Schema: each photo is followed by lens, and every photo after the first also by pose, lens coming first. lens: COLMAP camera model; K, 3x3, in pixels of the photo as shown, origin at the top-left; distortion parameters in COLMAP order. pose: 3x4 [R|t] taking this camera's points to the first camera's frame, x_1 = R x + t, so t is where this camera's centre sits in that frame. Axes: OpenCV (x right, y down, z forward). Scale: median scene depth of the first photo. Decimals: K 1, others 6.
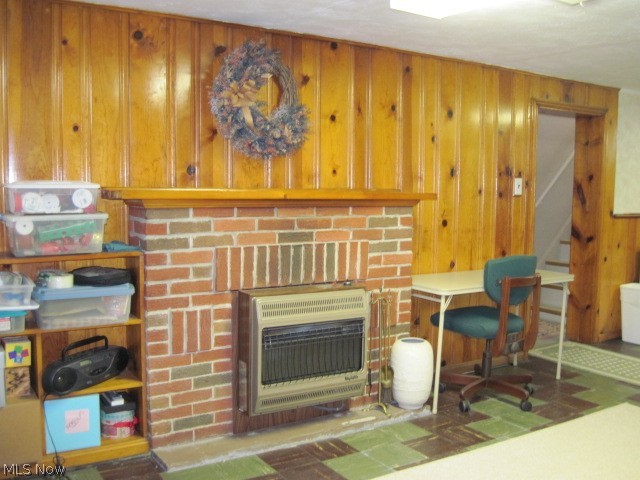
lens RADIAL K [[677.3, 0, 321.4], [0, 677.3, 243.3], [0, 0, 1]] dist [-0.107025, 0.000000]
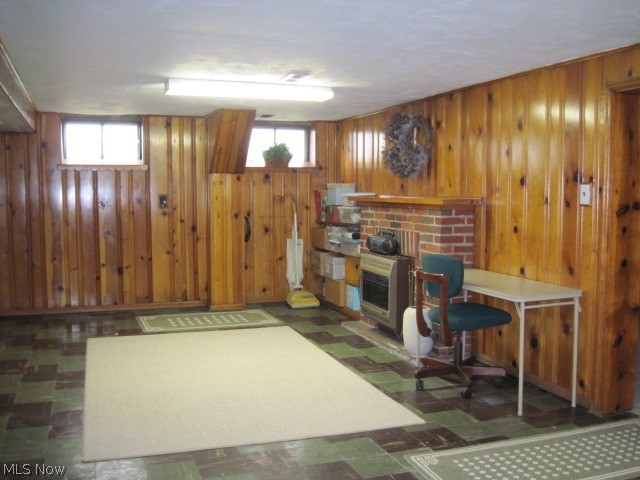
lens RADIAL K [[677.3, 0, 321.2], [0, 677.3, 239.8], [0, 0, 1]] dist [-0.107025, 0.000000]
pose [[-0.251978, 0.059139, -0.965924, 1.504541], [-0.083419, 0.993088, 0.082563, -0.088477], [0.964131, 0.101380, -0.245303, 1.136216]]
